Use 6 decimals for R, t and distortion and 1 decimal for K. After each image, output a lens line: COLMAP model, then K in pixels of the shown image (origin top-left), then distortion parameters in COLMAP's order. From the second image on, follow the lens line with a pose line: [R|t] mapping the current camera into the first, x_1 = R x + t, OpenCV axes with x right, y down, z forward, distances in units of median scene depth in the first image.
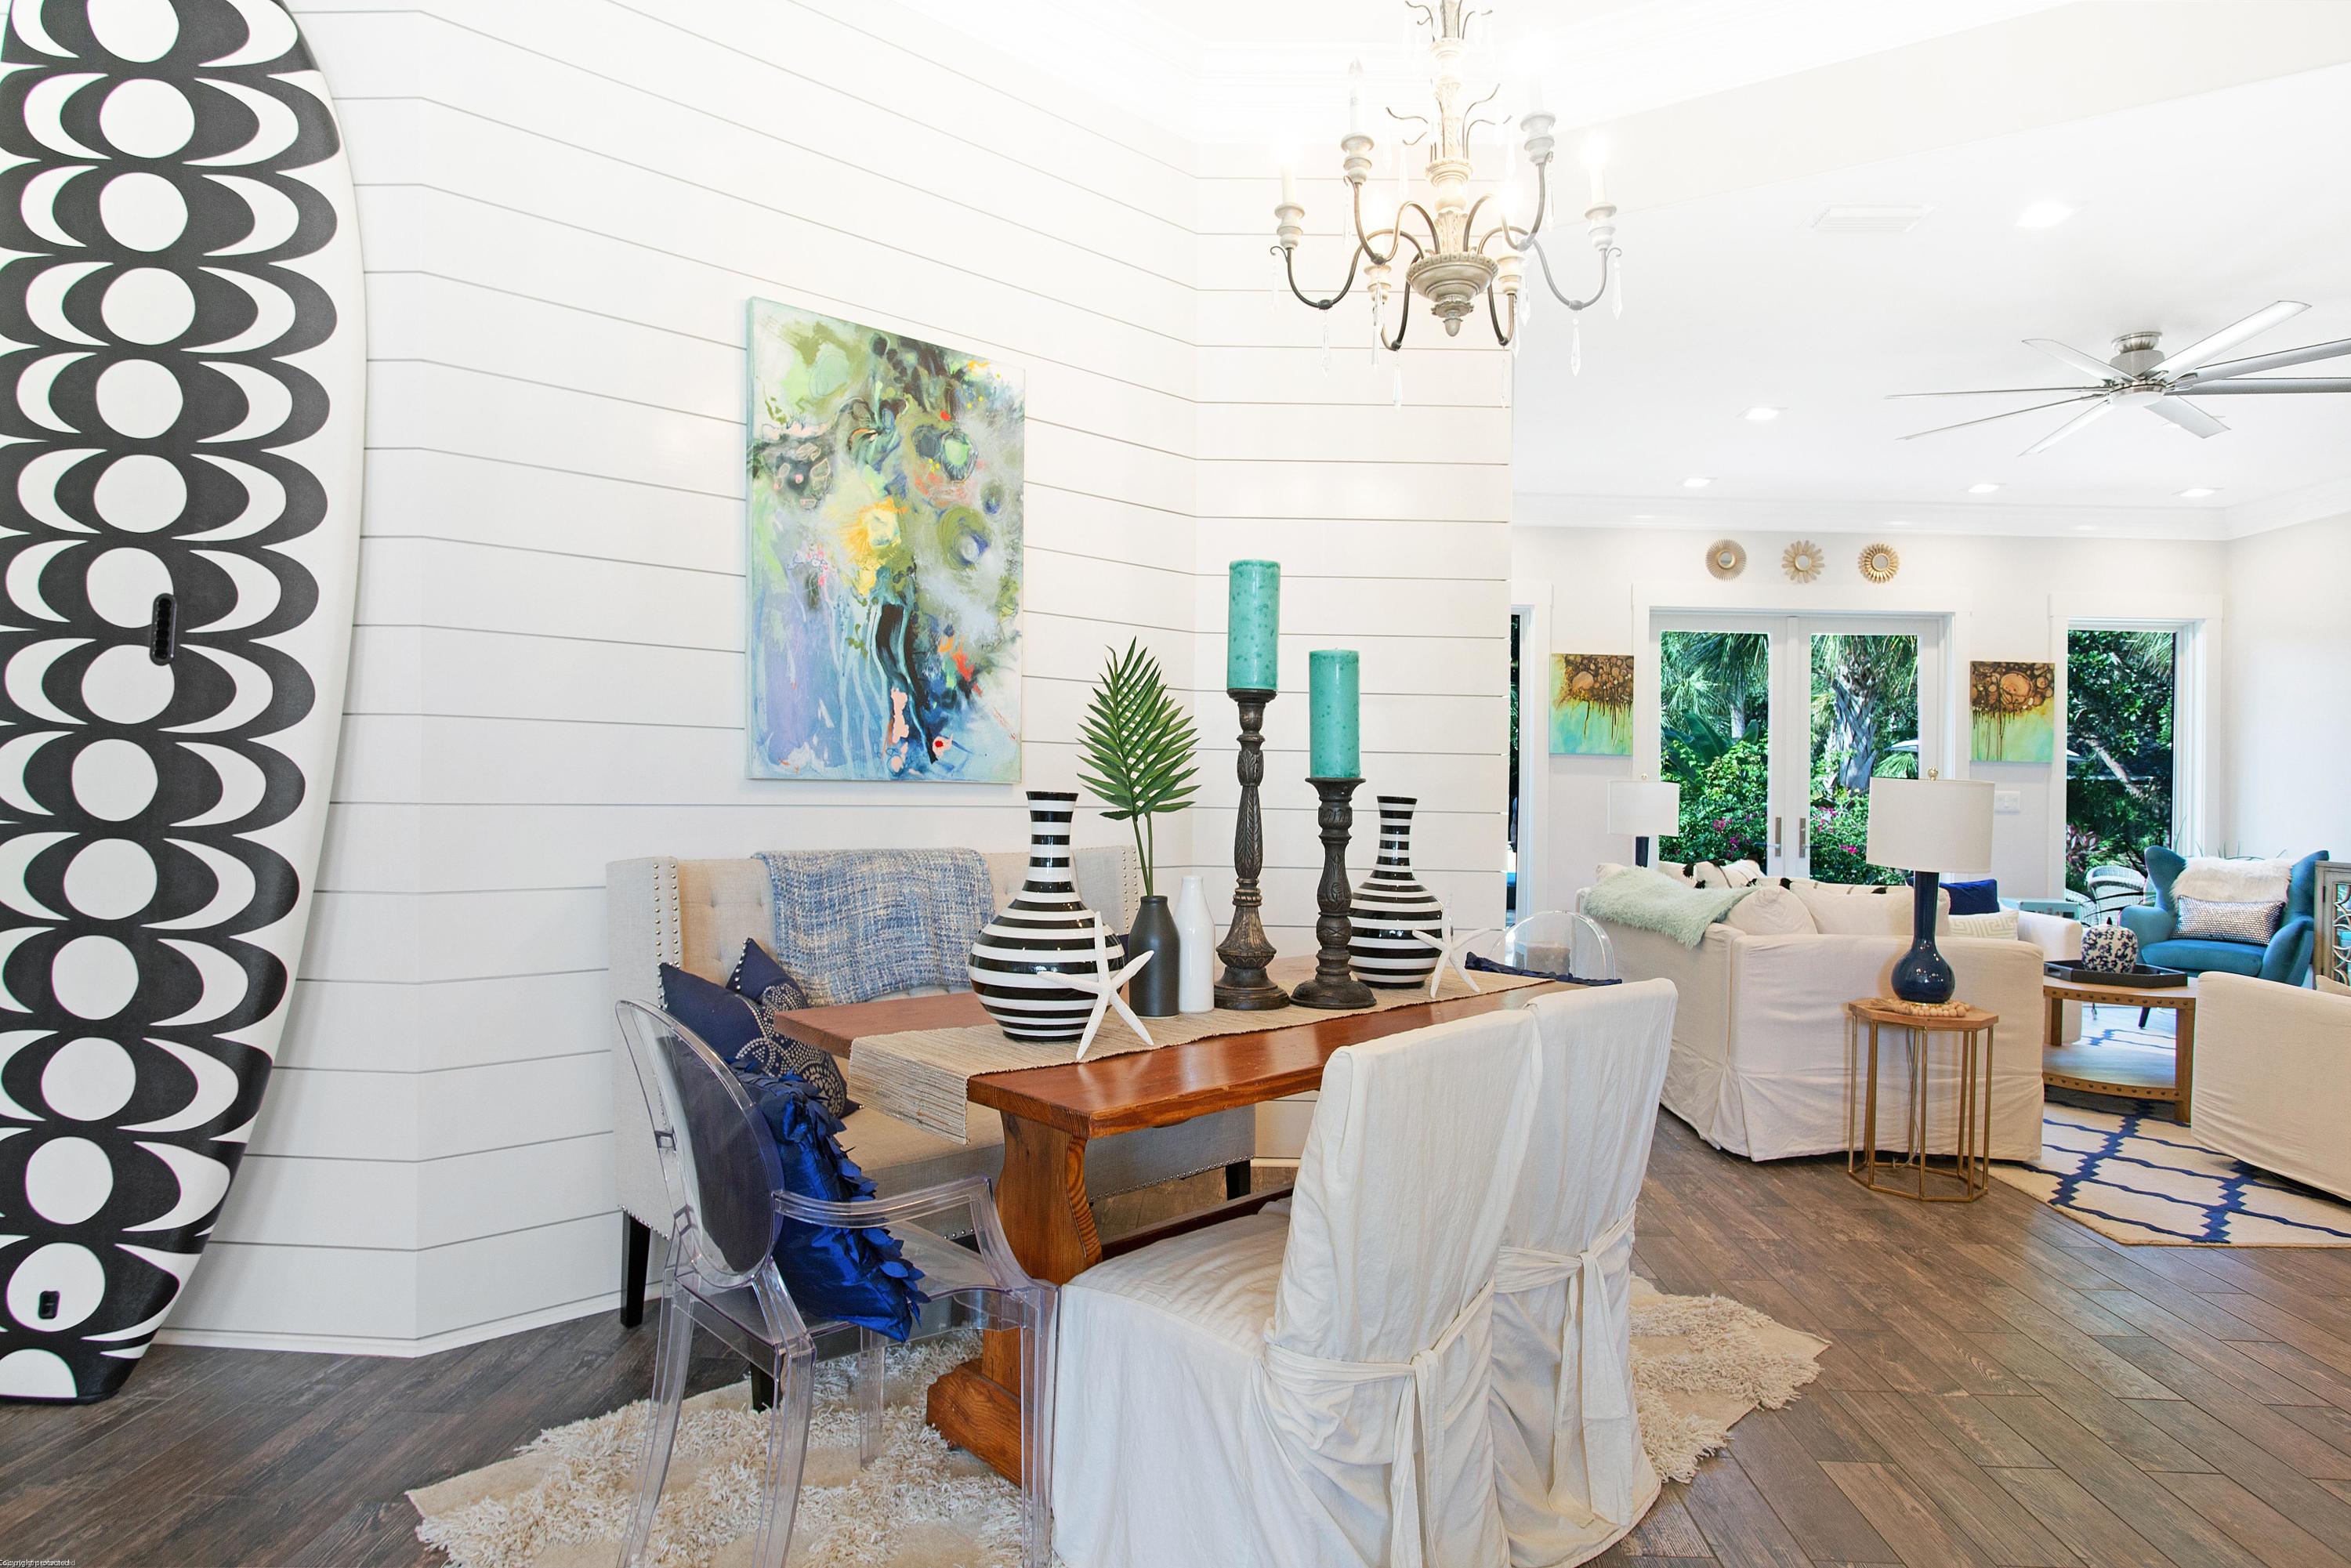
lens RADIAL K [[1316.2, 0, 1182.6], [0, 1316.2, 794.9], [0, 0, 1]] dist [-0.021545, 0.001085]
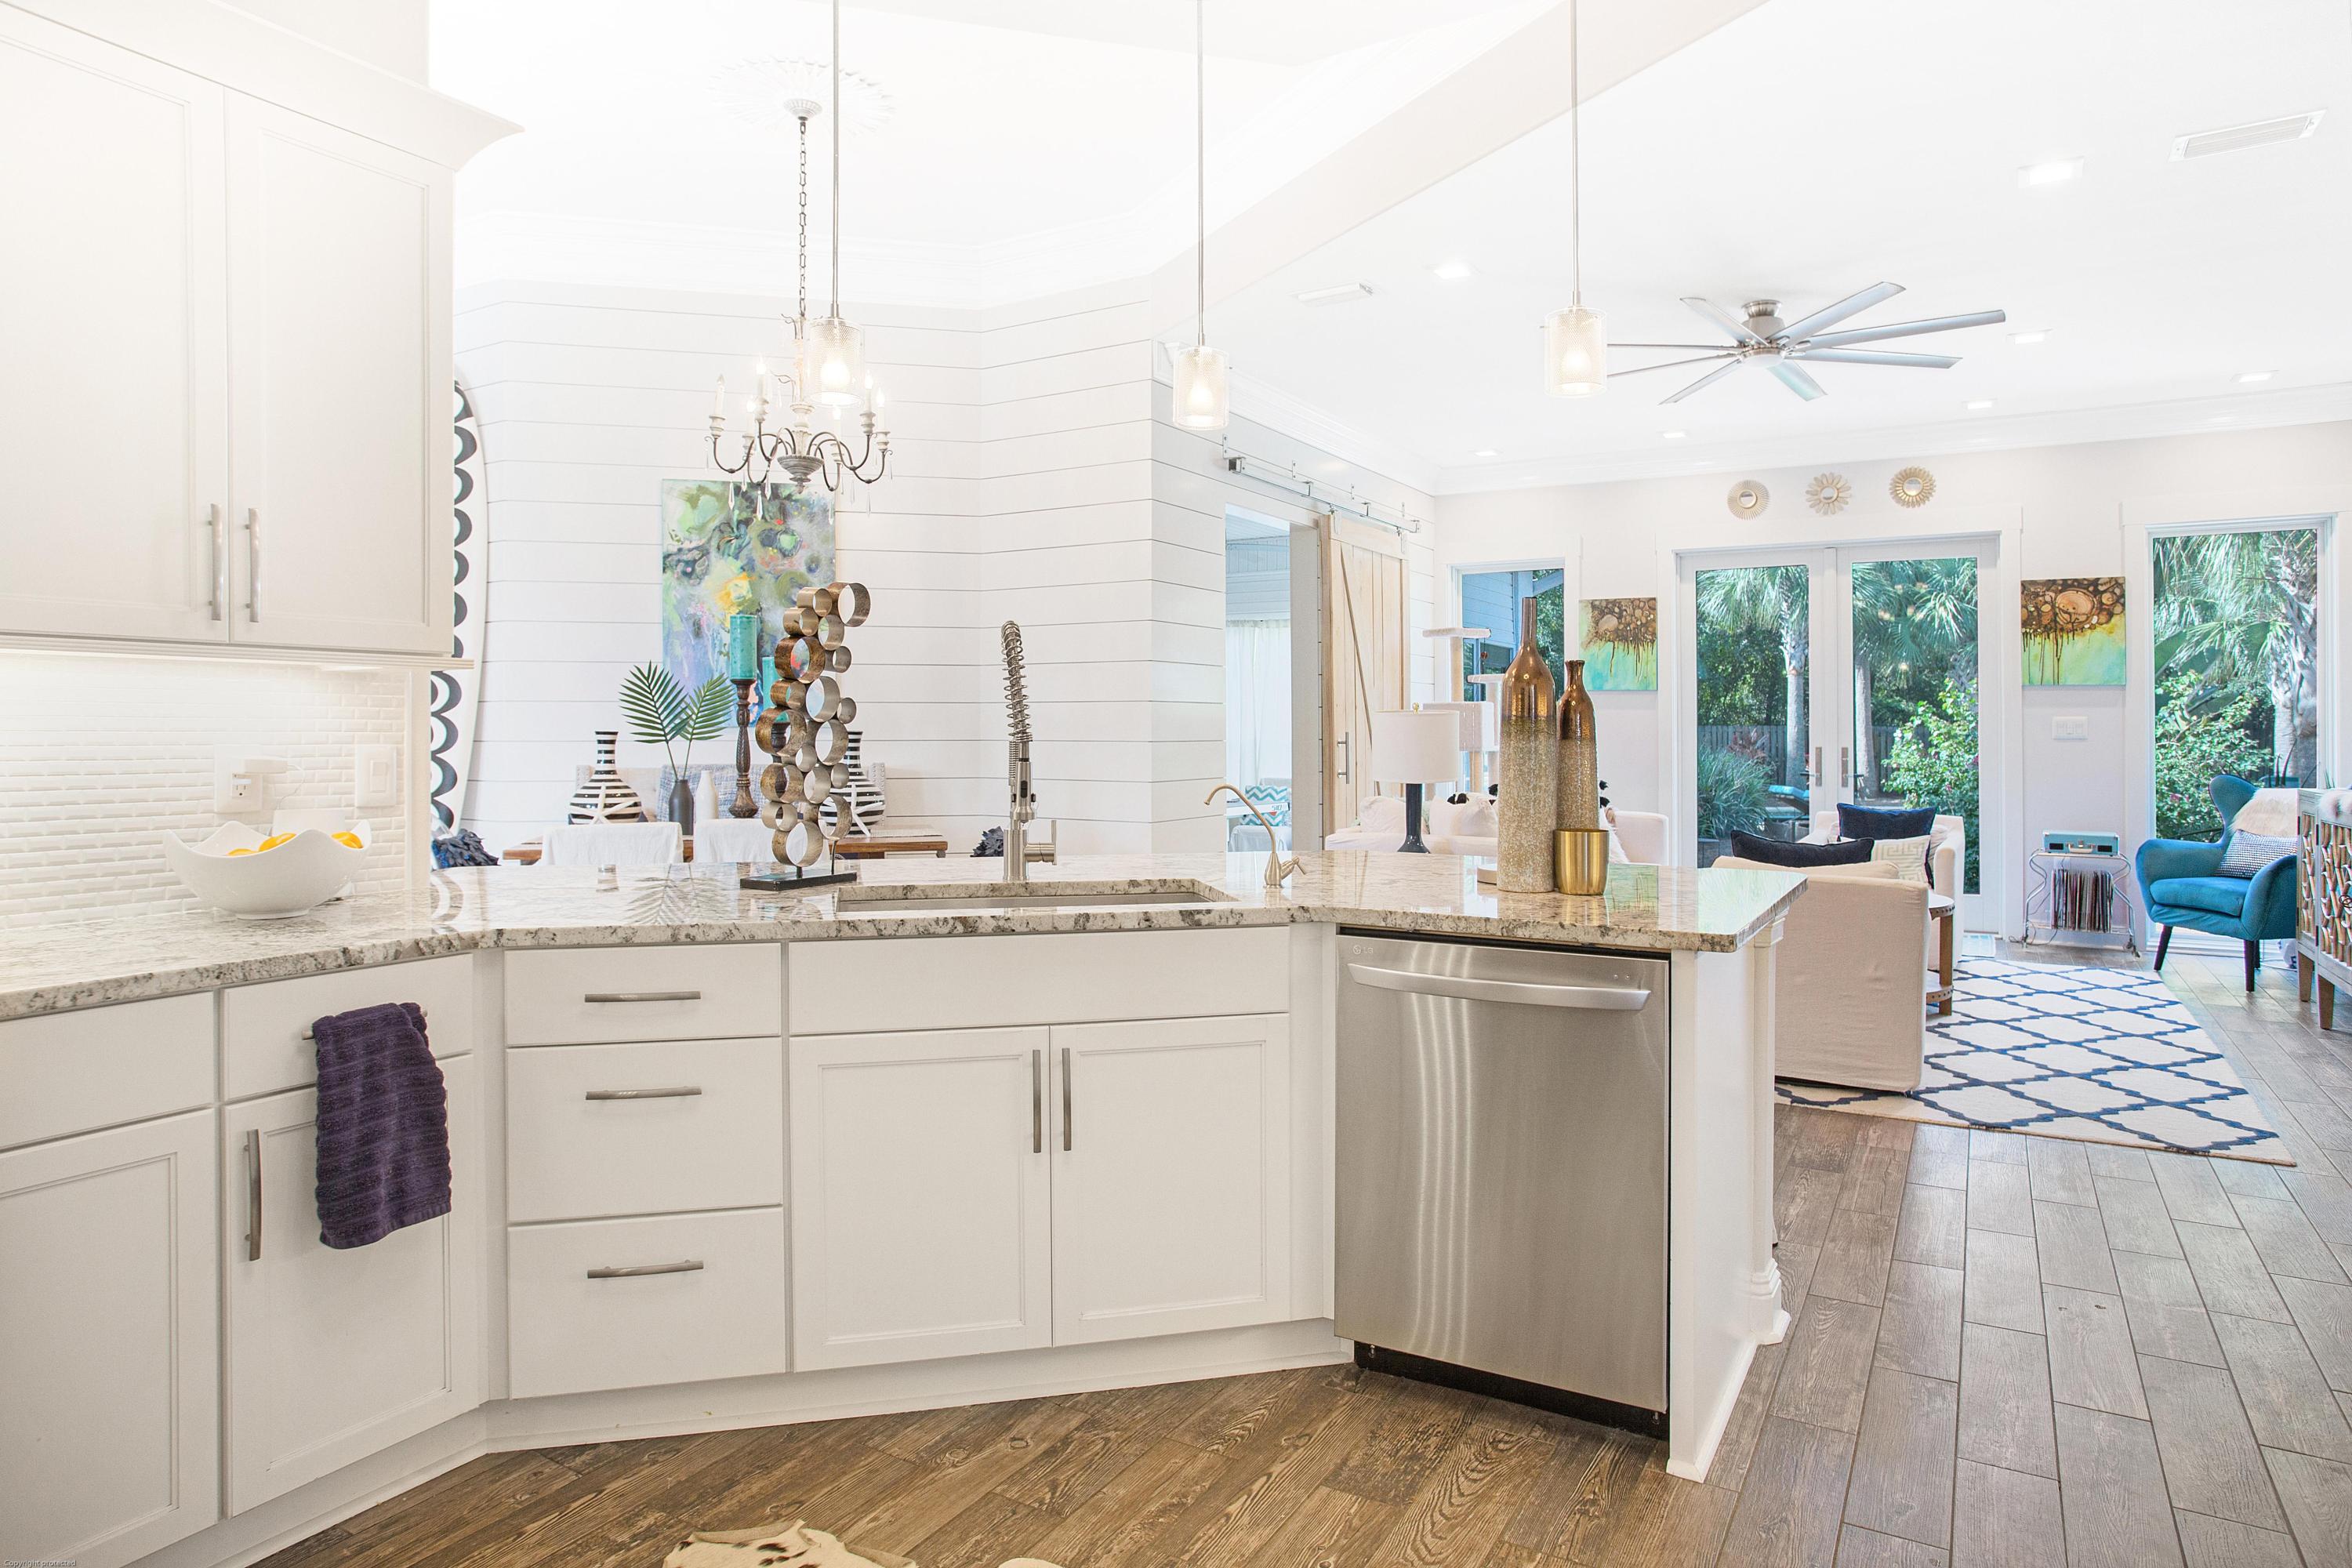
lens RADIAL K [[1377.1, 0, 1171.9], [0, 1377.1, 765.9], [0, 0, 1]] dist [-0.032898, -0.001209]
pose [[0.870092, -0.004765, -0.492866, 0.869698], [0.013017, 0.999827, 0.013314, 0.017775], [0.492717, -0.018001, 0.870003, -0.263278]]
